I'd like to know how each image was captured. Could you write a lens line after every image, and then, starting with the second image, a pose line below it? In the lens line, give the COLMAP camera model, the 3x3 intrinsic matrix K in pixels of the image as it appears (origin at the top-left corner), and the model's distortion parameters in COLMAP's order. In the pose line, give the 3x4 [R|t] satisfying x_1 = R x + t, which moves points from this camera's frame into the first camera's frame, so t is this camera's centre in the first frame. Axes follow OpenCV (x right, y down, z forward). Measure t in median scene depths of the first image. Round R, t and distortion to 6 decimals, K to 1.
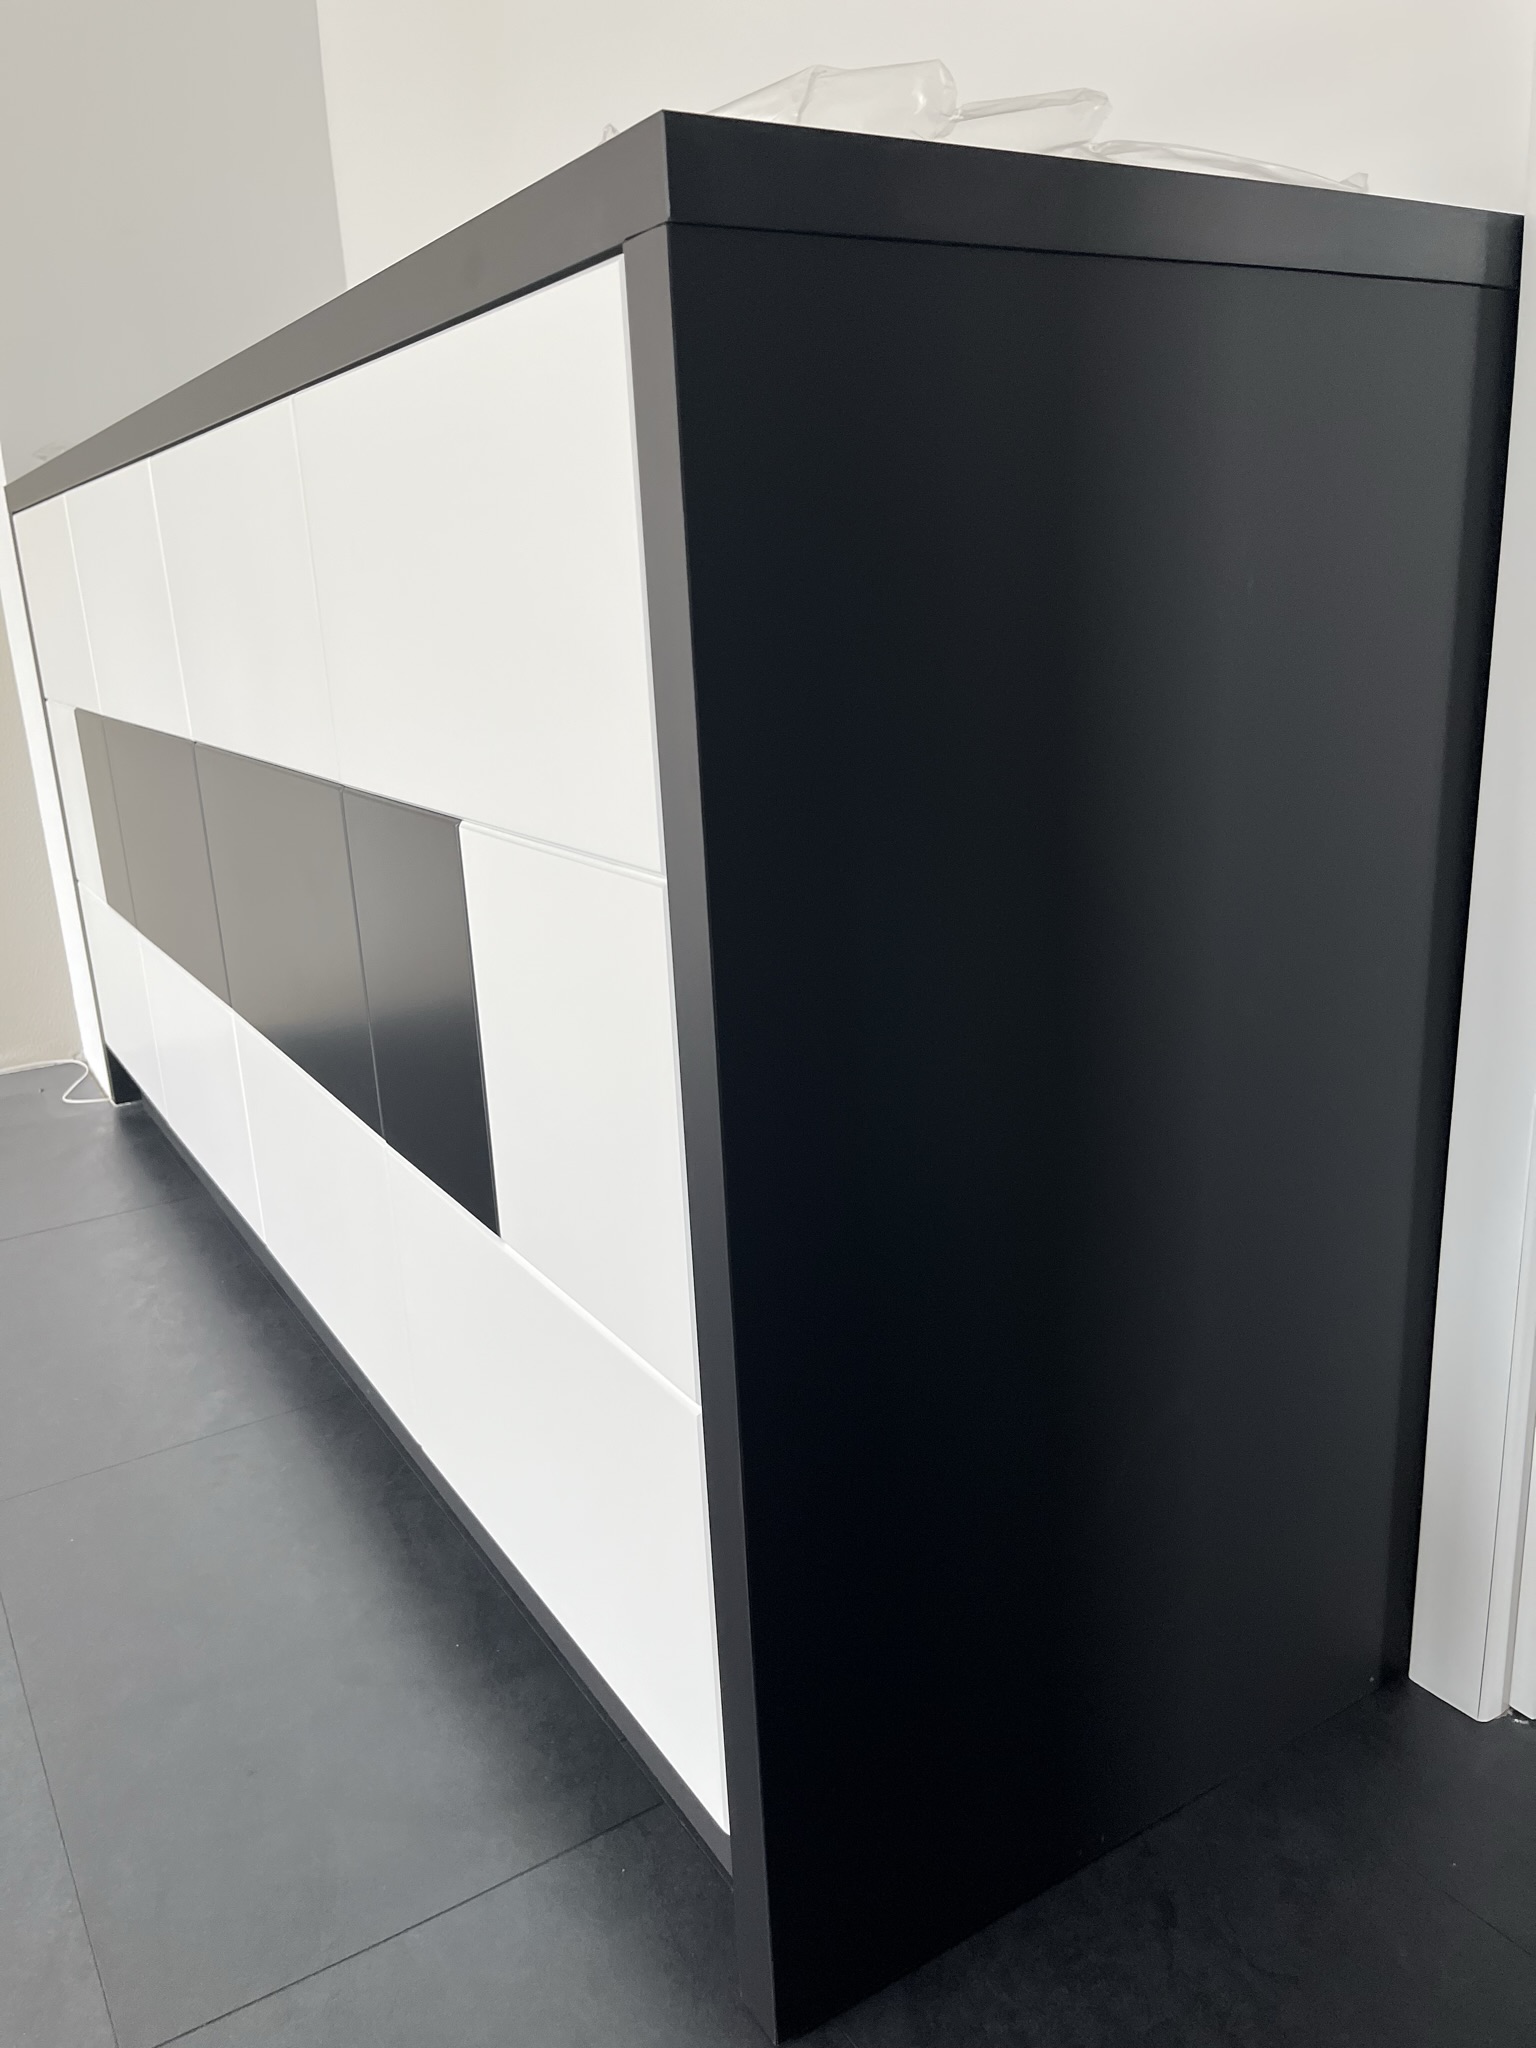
lens RADIAL K [[1541.2, 0, 797.4], [0, 1541.2, 1024.6], [0, 0, 1]] dist [0.067031, -0.074648]
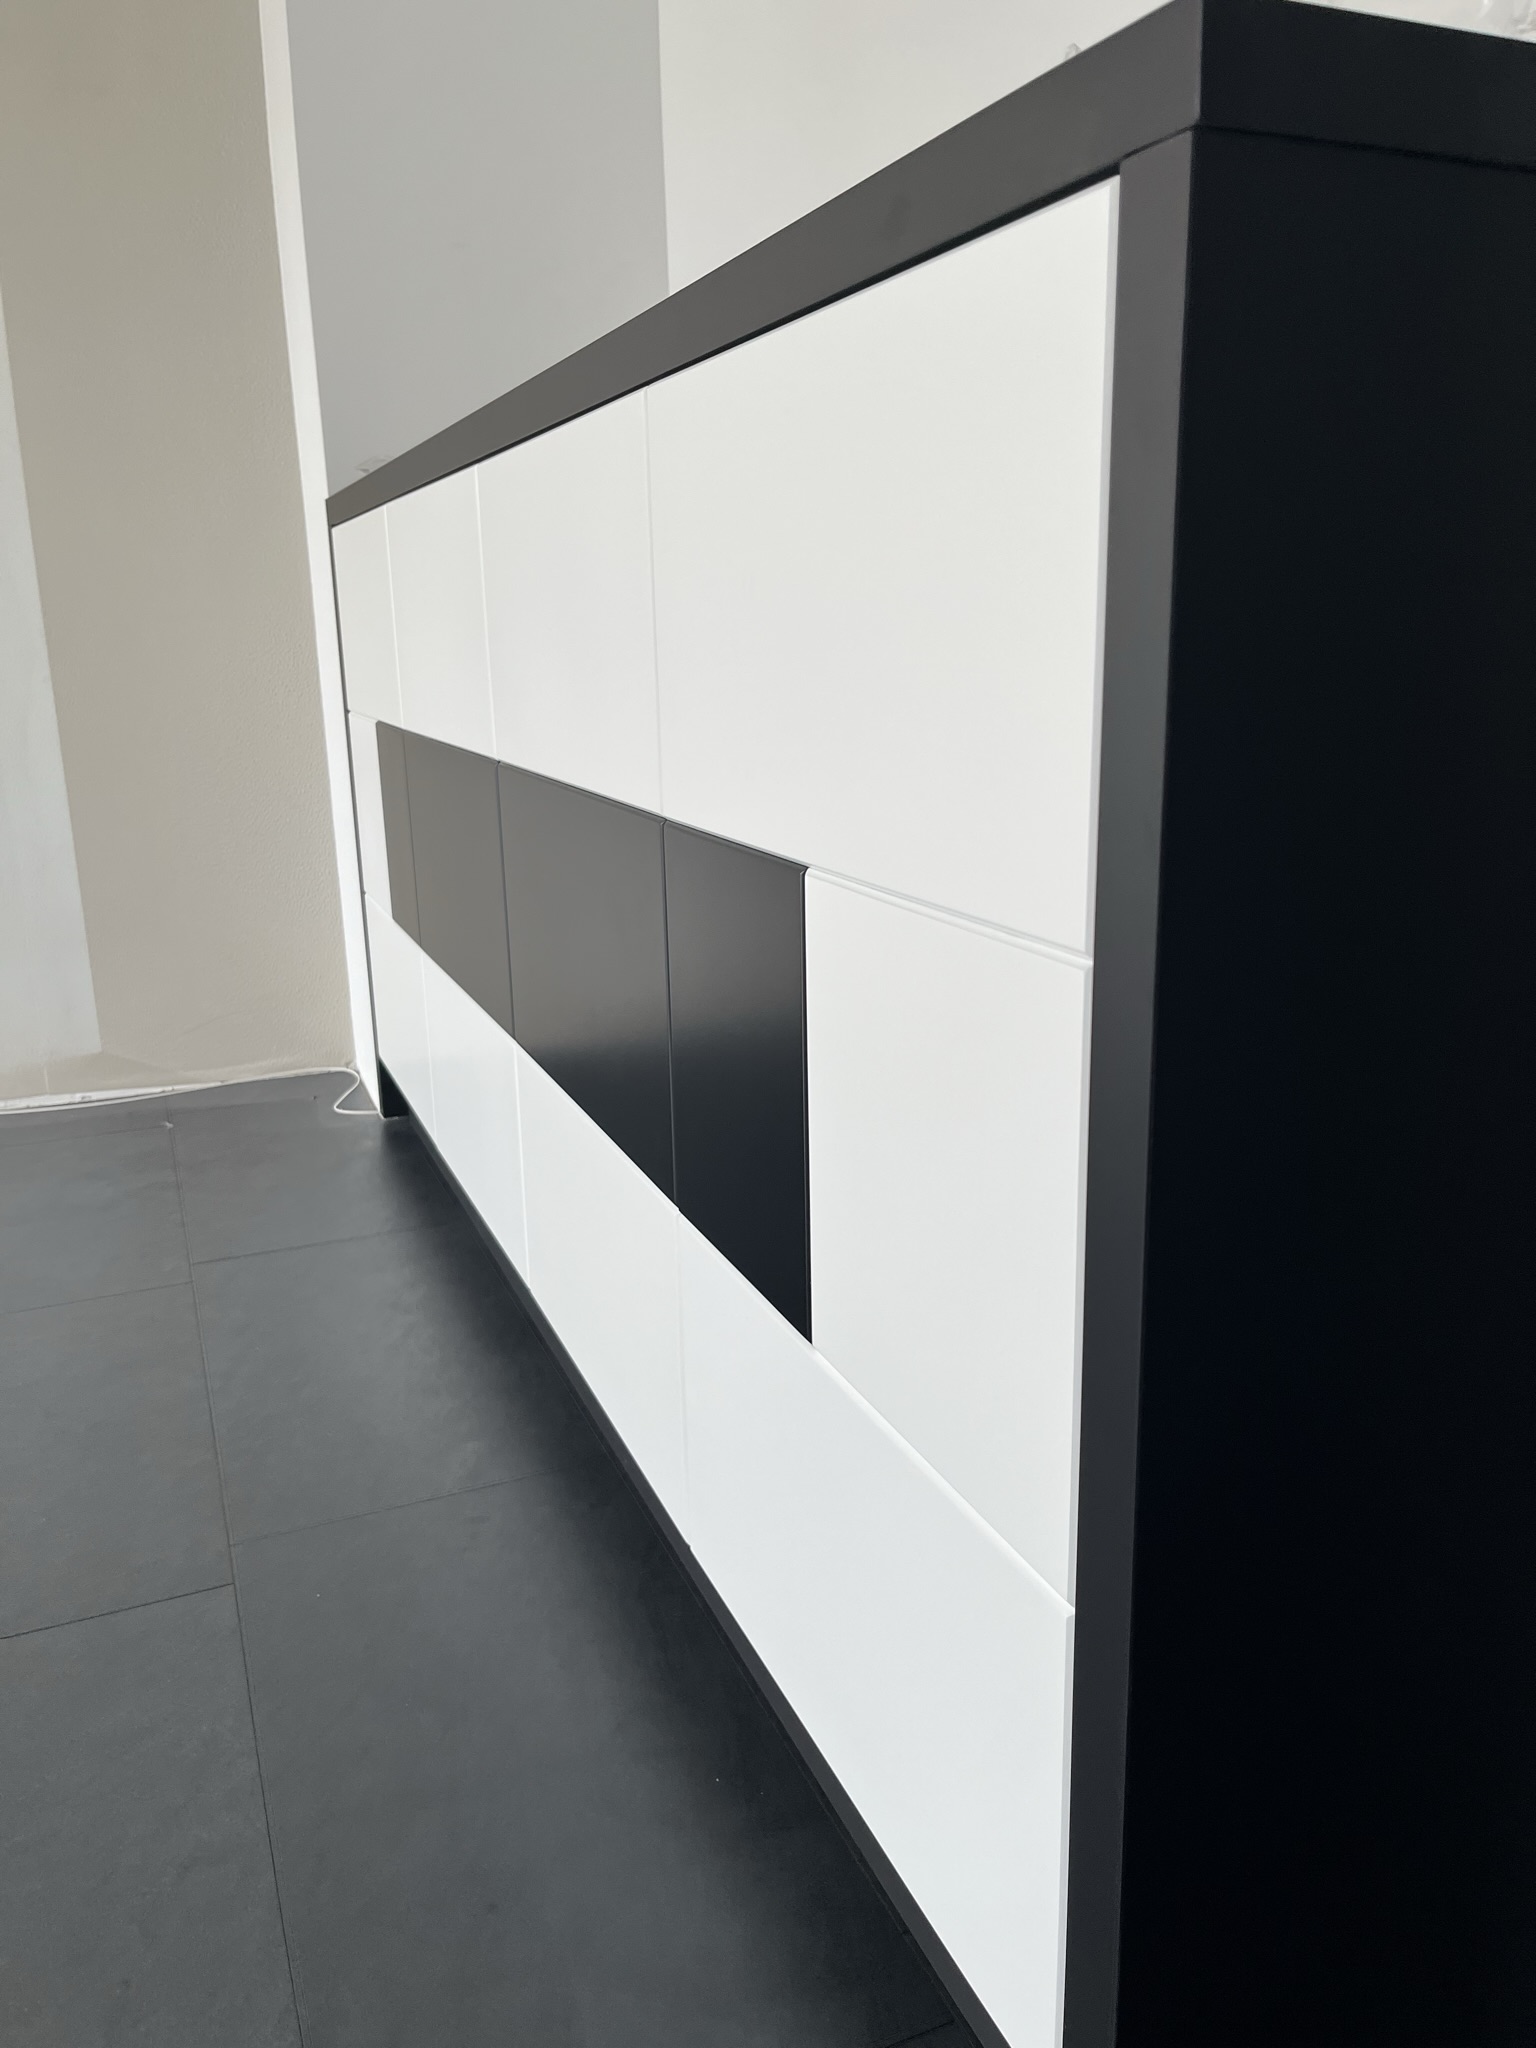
lens RADIAL K [[1551.7, 0, 765.2], [0, 1551.7, 961.0], [0, 0, 1]] dist [0.061301, -0.043564]
pose [[0.984891, 0.045385, -0.167120, -0.054683], [-0.053554, 0.997564, -0.044701, -0.023199], [0.164684, 0.052976, 0.984923, 0.086879]]
